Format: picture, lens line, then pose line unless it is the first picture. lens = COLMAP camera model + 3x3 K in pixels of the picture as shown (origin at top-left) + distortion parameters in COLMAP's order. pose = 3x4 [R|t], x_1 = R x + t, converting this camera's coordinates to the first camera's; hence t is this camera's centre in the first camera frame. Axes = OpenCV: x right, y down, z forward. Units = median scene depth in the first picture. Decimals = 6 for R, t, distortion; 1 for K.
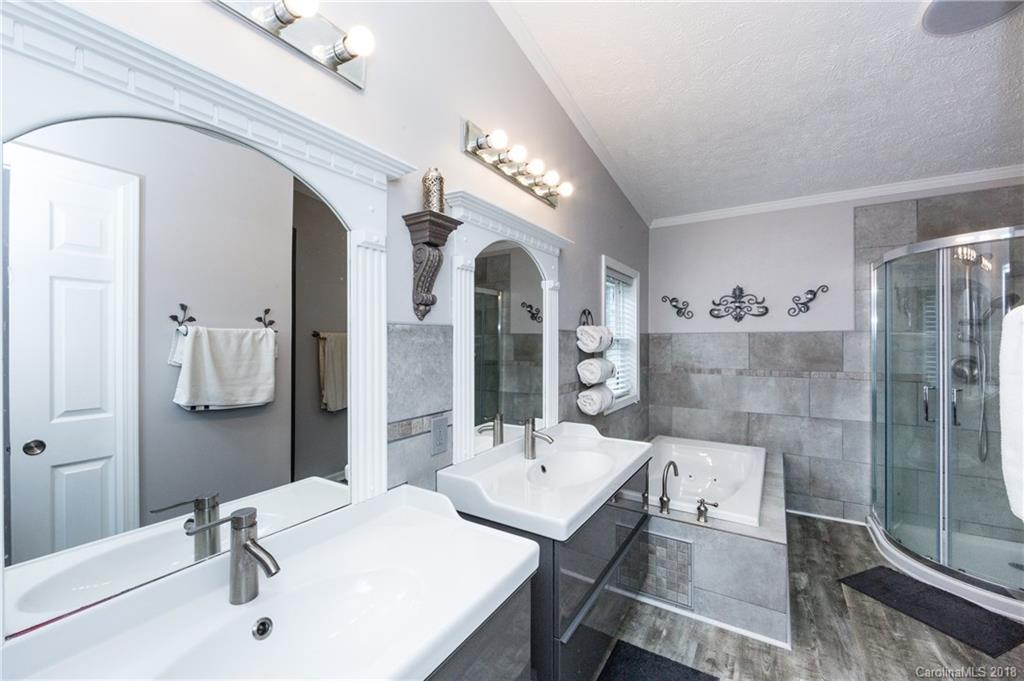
lens RADIAL K [[412.6, 0, 513.3], [0, 412.6, 340.3], [0, 0, 1]] dist [-0.000591, -0.000045]
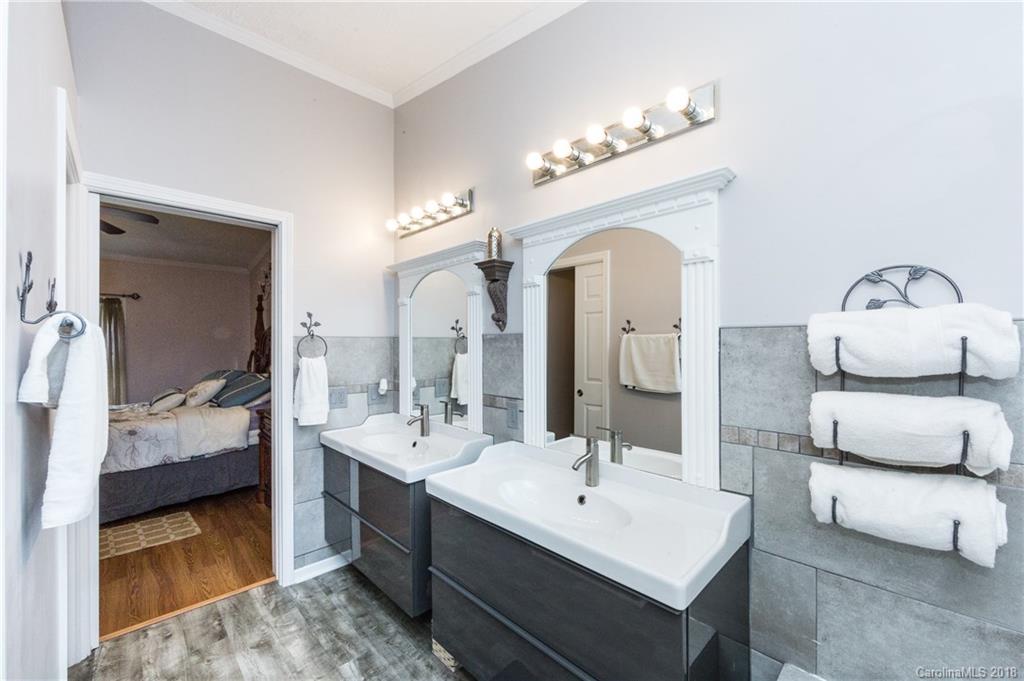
lens RADIAL K [[400.4, 0, 513.5], [0, 400.4, 340.9], [0, 0, 1]] dist [-0.000829, -0.000443]
pose [[-0.224928, -0.000914, -0.974375, 0.532098], [0.004674, 0.999987, -0.002017, -0.005299], [0.974364, -0.005008, -0.224921, 0.624749]]
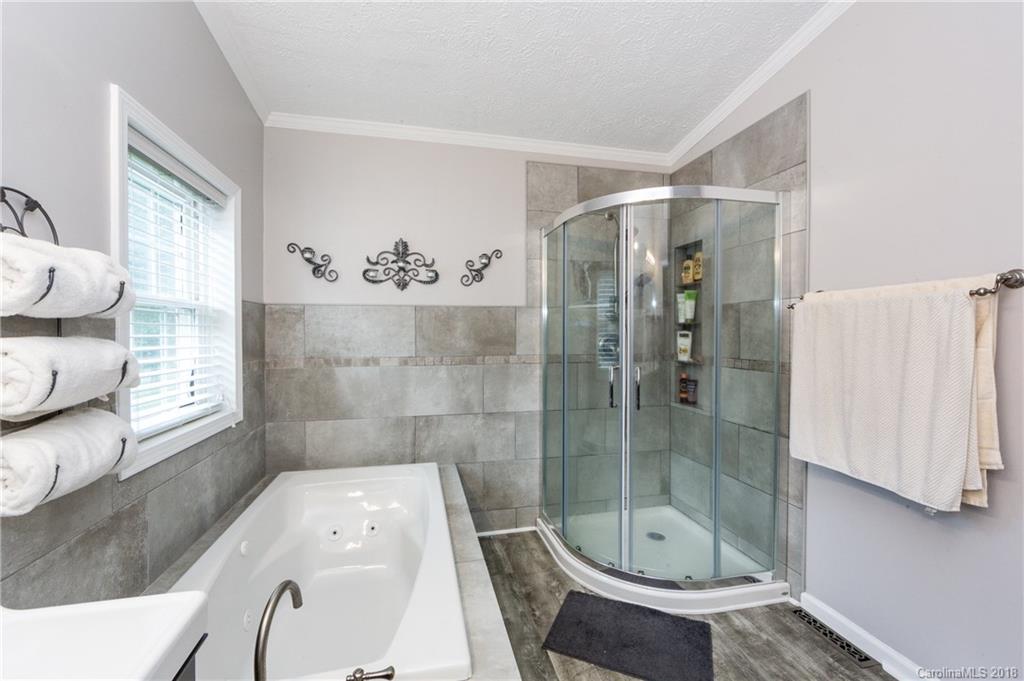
lens RADIAL K [[412.6, 0, 513.3], [0, 412.6, 340.3], [0, 0, 1]] dist [-0.000591, -0.000045]
pose [[0.691095, -0.008447, 0.722715, 0.182426], [-0.001726, 0.999910, 0.013338, 0.034514], [-0.722762, -0.010465, 0.691018, 0.409966]]
